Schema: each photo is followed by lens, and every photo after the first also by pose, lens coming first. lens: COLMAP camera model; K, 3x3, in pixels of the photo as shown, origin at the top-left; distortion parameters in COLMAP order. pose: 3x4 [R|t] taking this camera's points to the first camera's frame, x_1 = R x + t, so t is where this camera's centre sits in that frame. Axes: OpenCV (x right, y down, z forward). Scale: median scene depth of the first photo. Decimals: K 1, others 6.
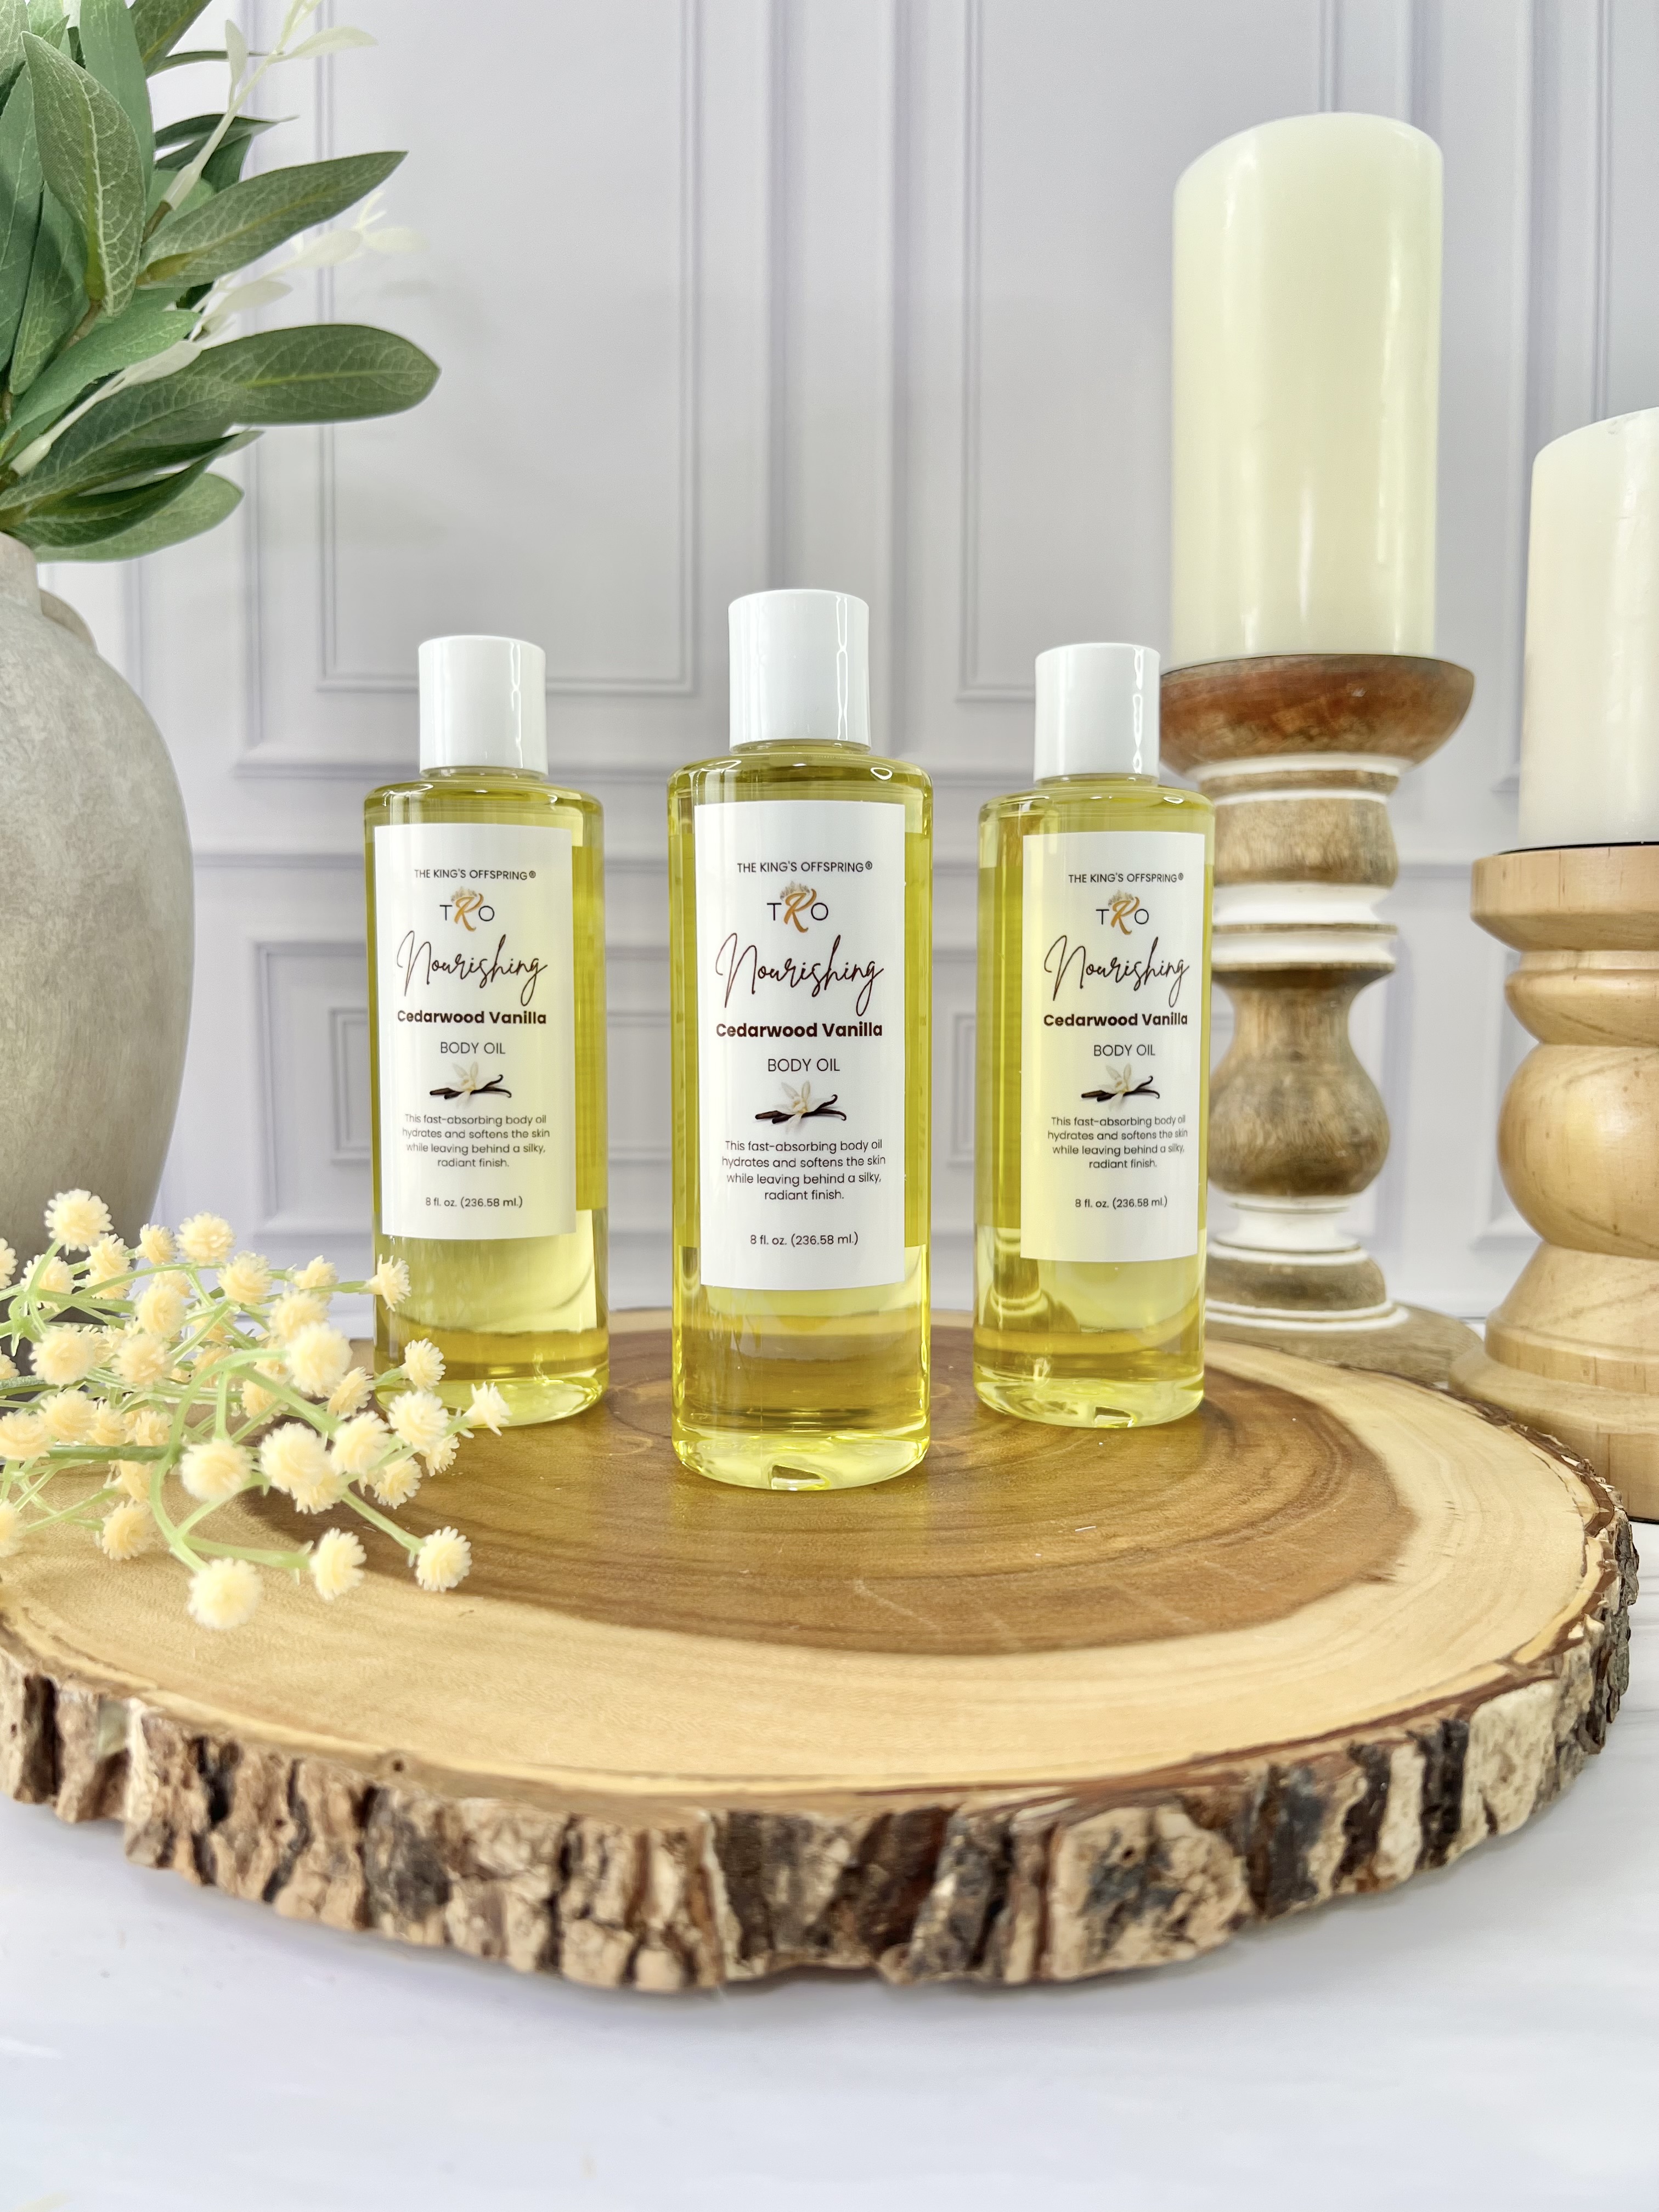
lens RADIAL K [[1697.5, 0, 836.9], [0, 1697.5, 1110.3], [0, 0, 1]] dist [0.001894, -0.022936]
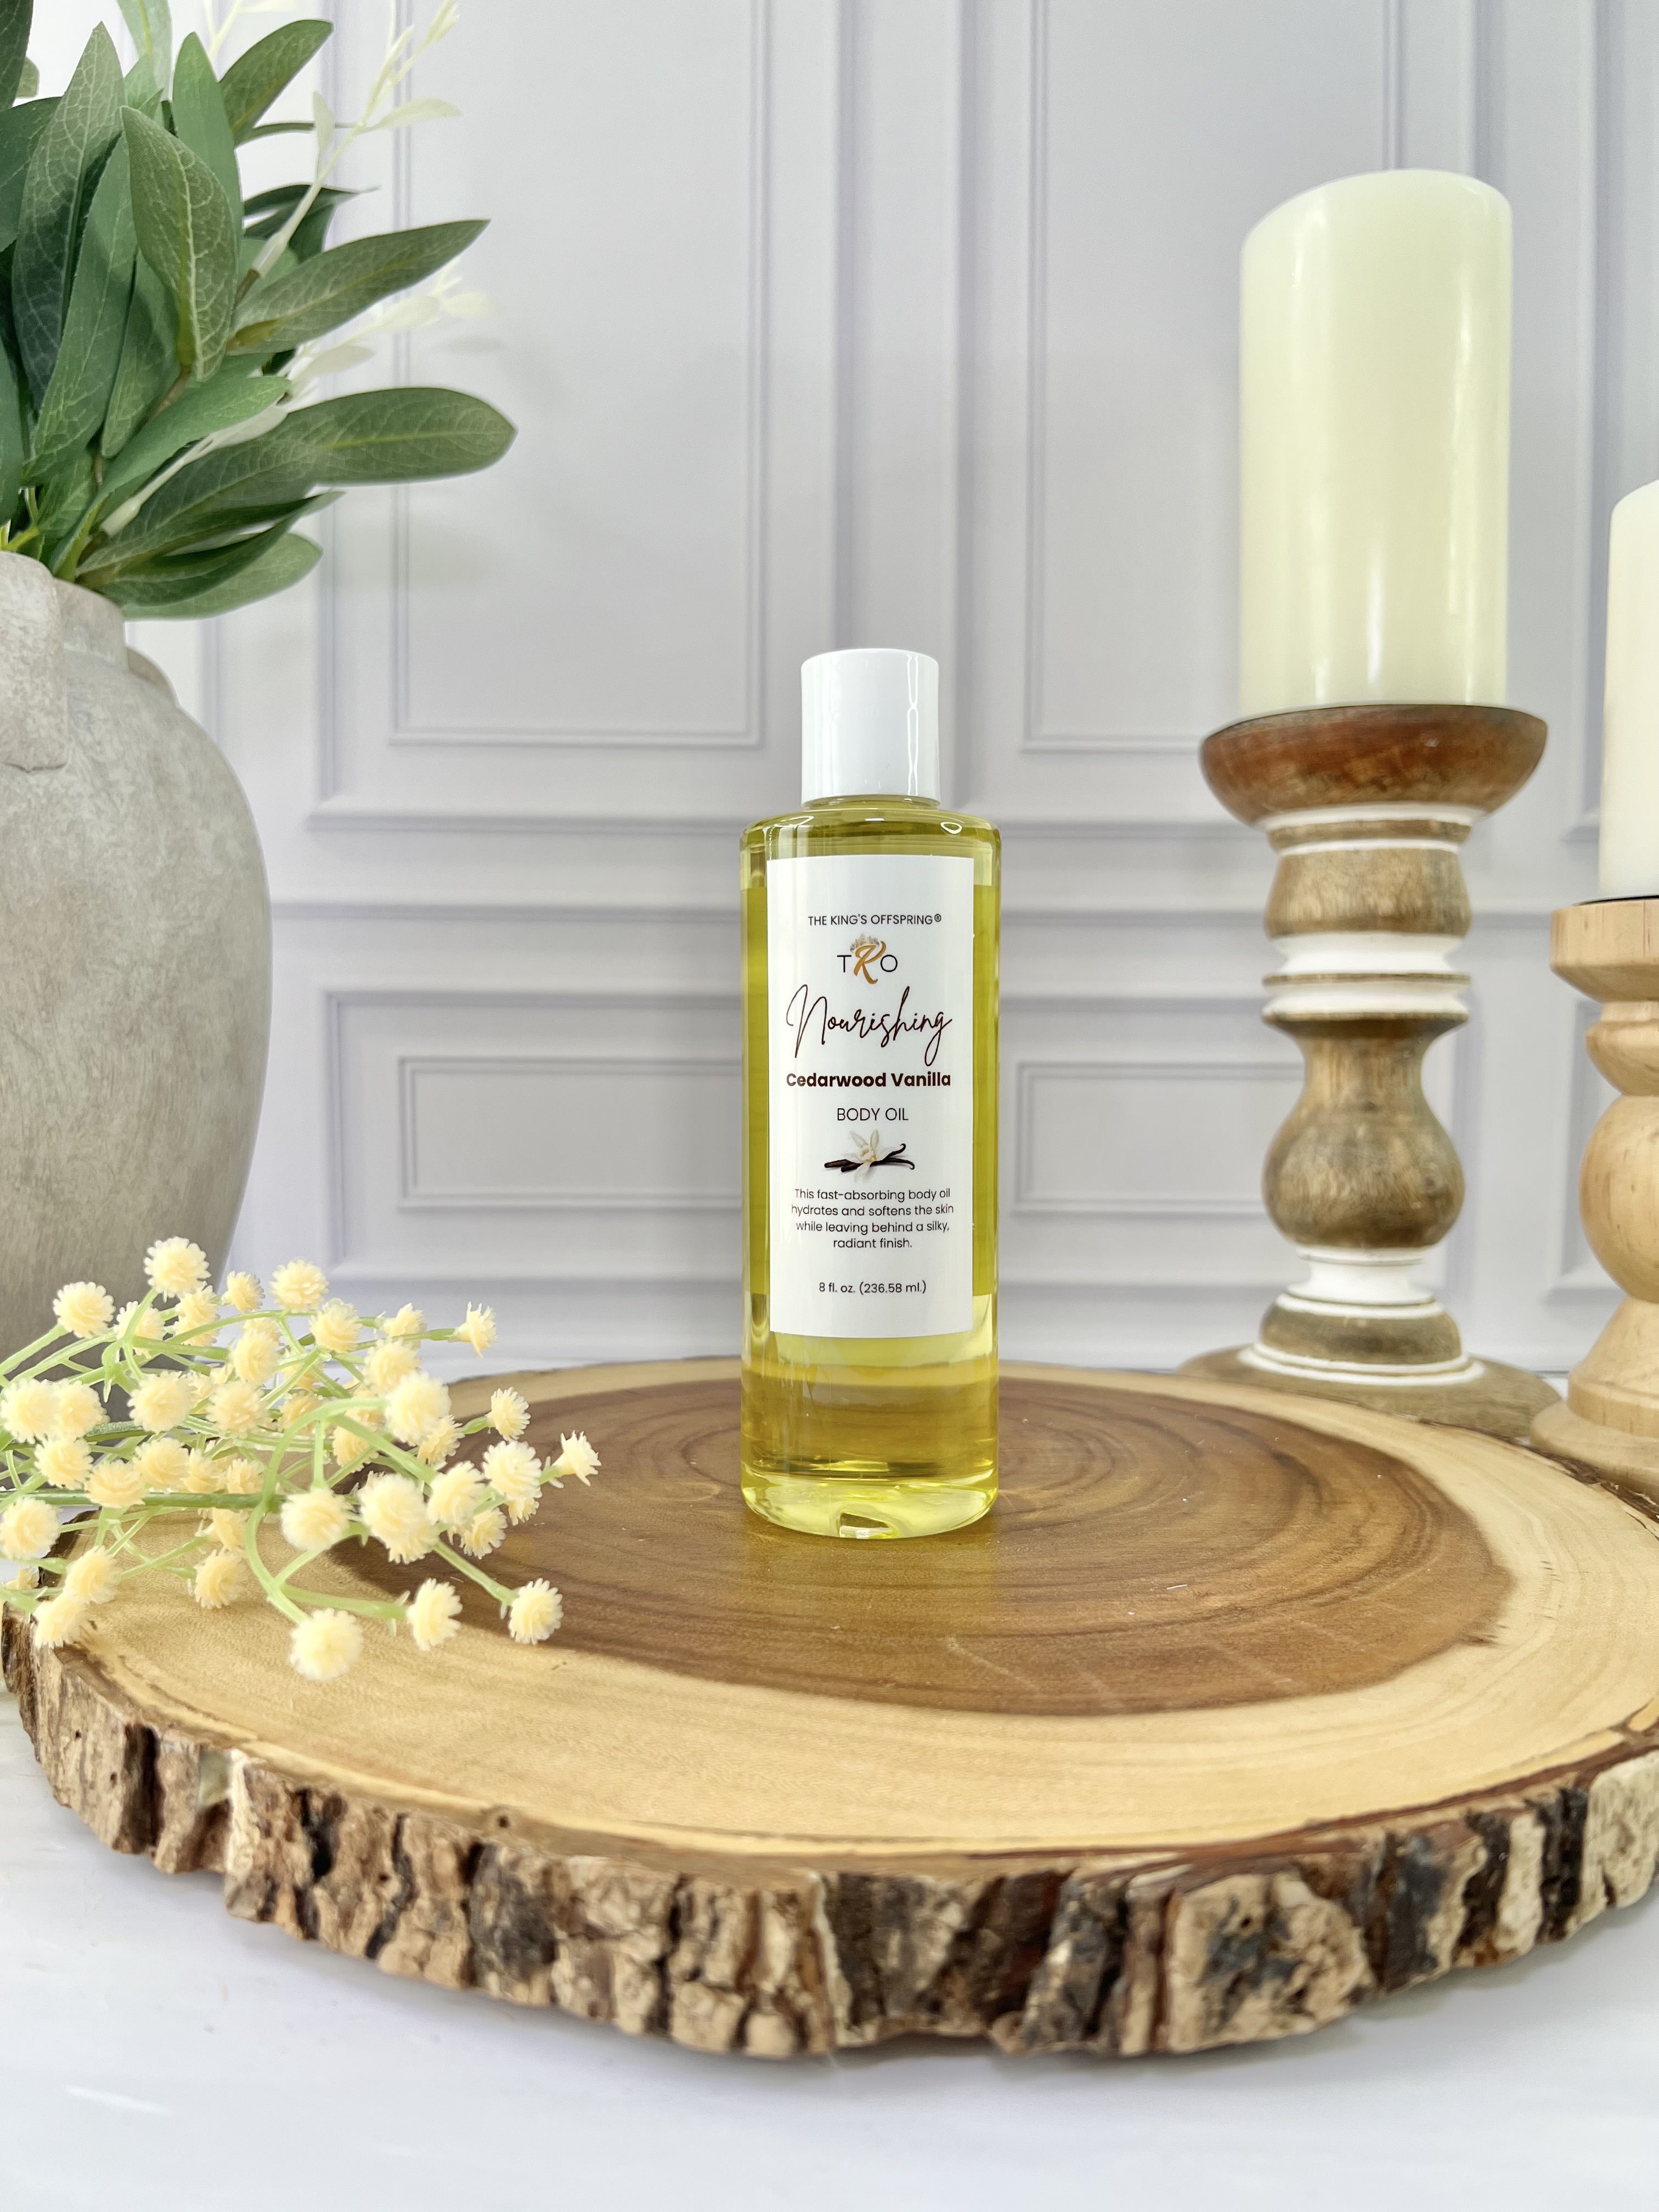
lens RADIAL K [[1702.7, 0, 829.5], [0, 1702.7, 1106.0], [0, 0, 1]] dist [-0.012544, 0.004946]
pose [[0.999600, 0.002493, -0.028161, -0.037811], [-0.003343, 0.999539, -0.030161, -0.003091], [0.028073, 0.030243, 0.999148, -0.001690]]
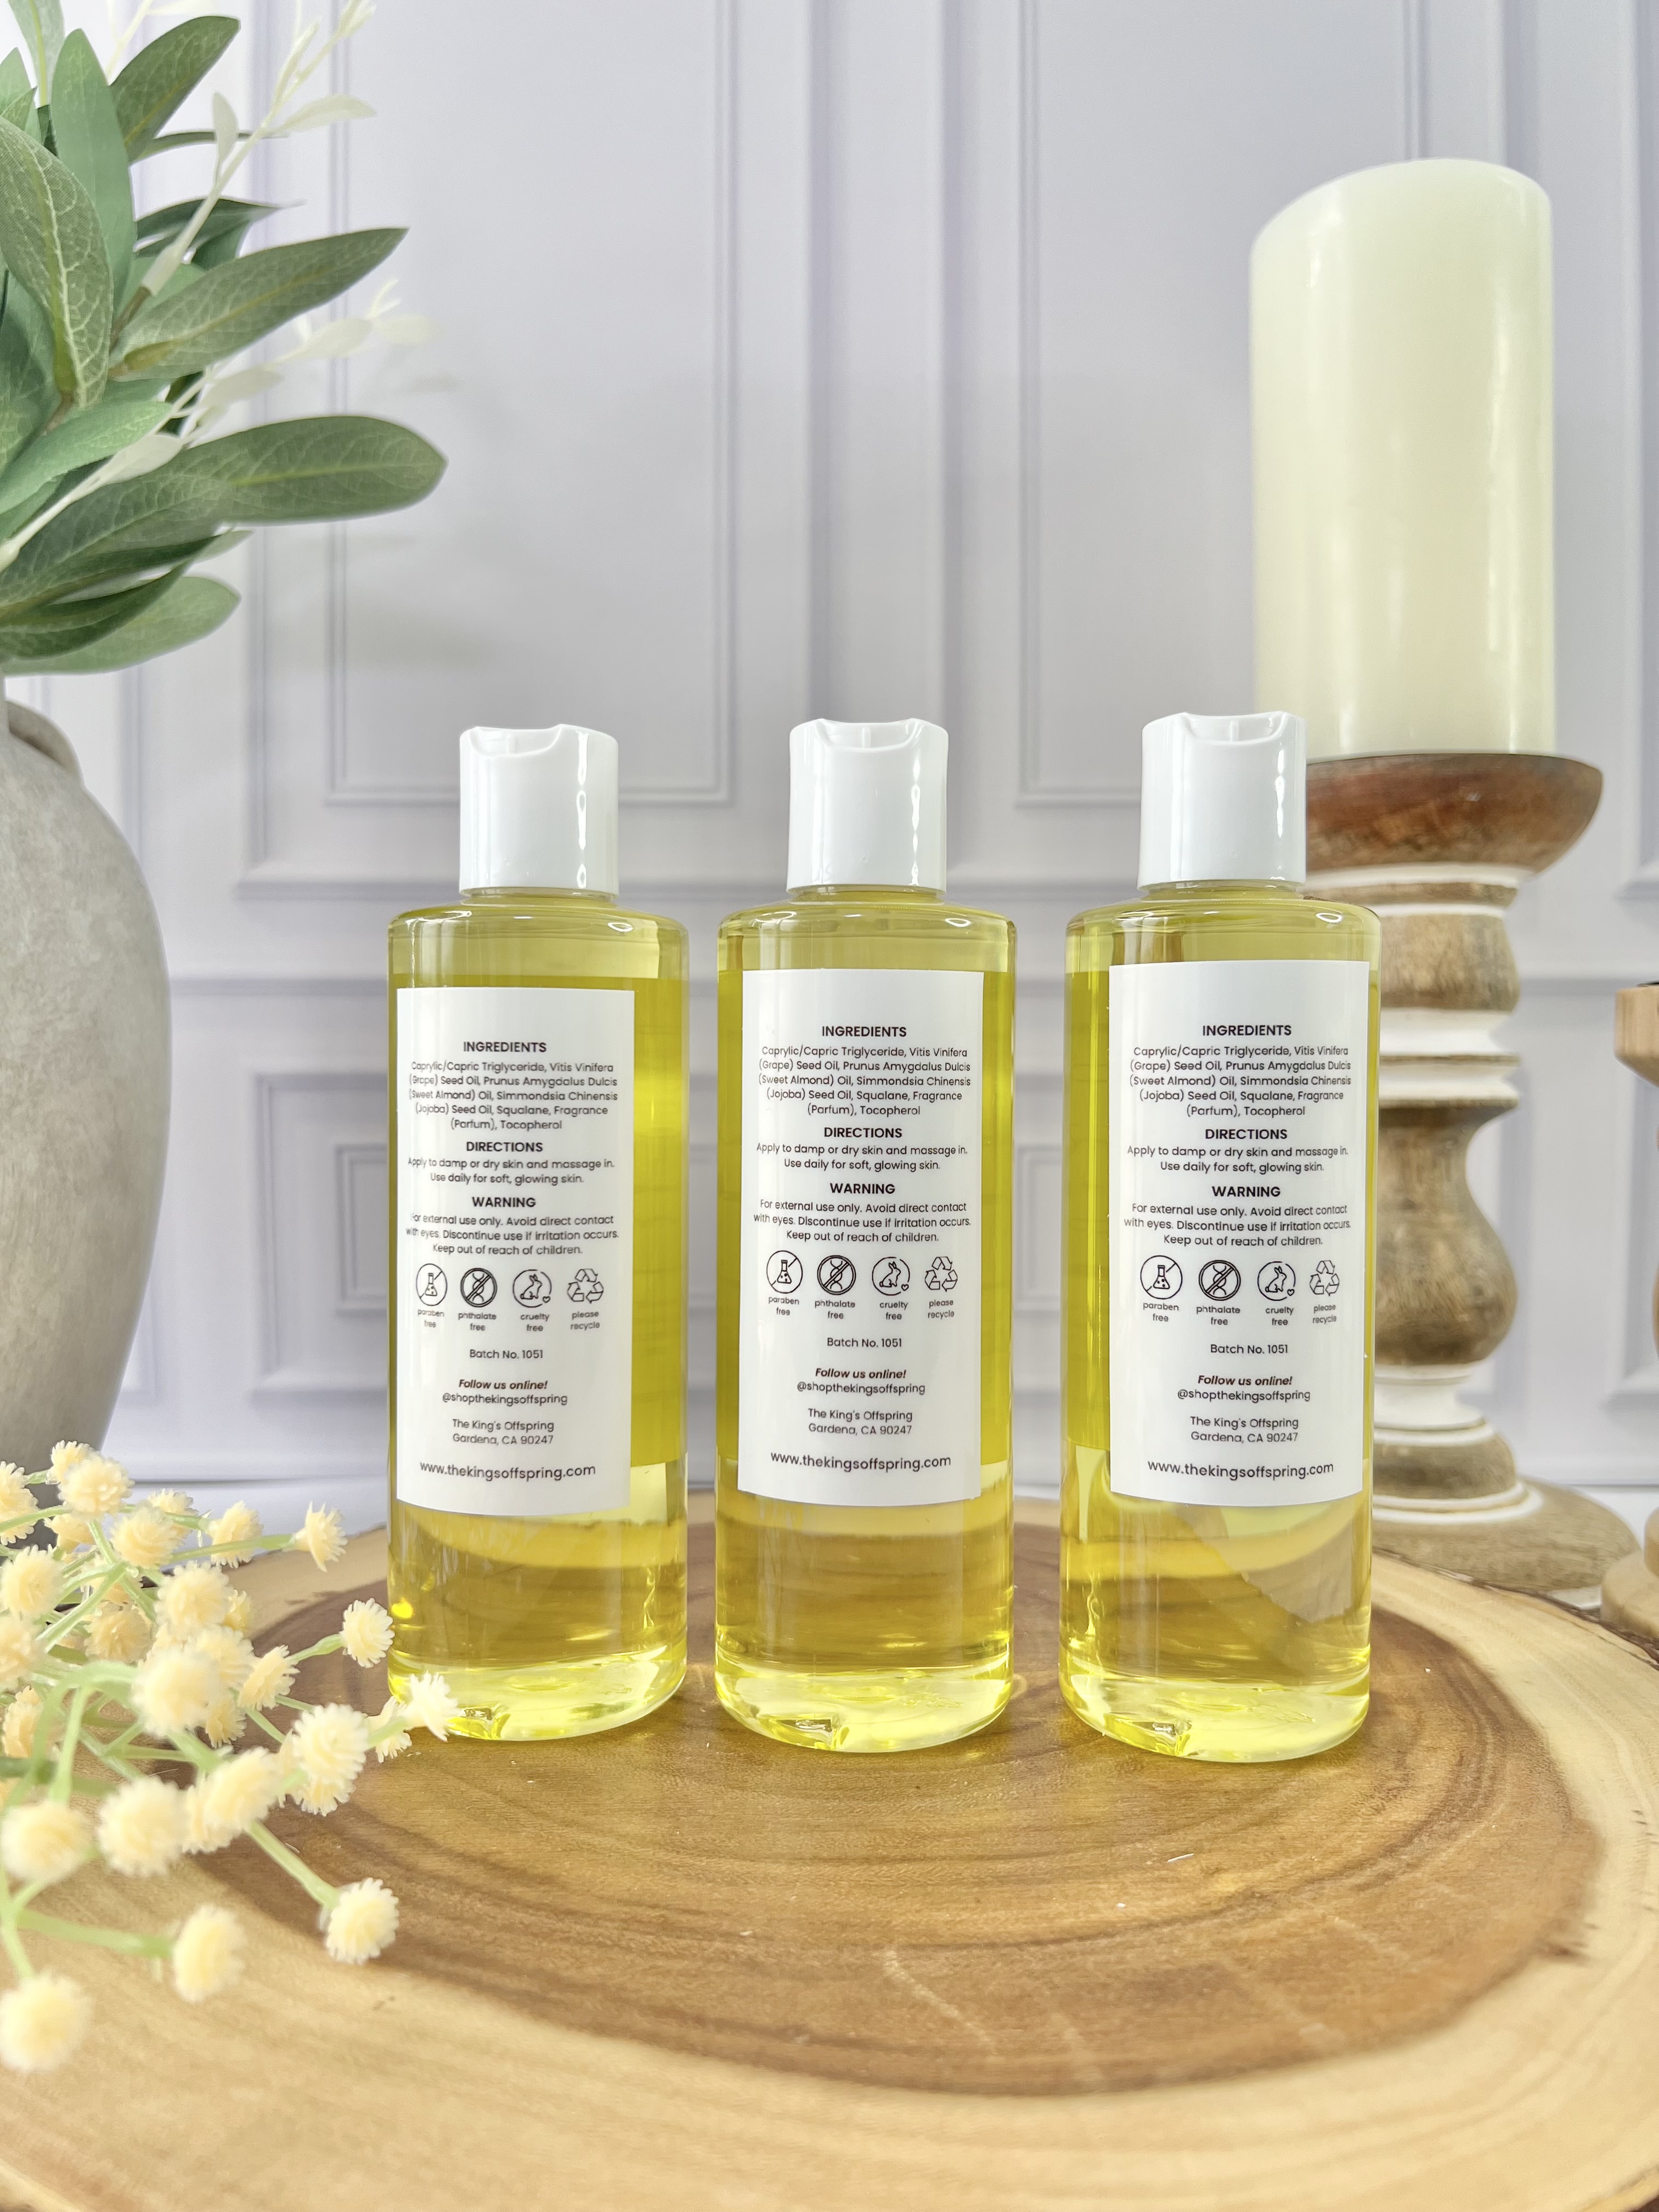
lens RADIAL K [[1712.9, 0, 833.0], [0, 1712.9, 1104.6], [0, 0, 1]] dist [-0.012696, 0.000434]
pose [[0.999071, -0.006156, -0.042655, 0.026989], [0.003796, 0.998469, -0.055188, -0.082857], [0.042930, 0.054975, 0.997564, 0.235716]]
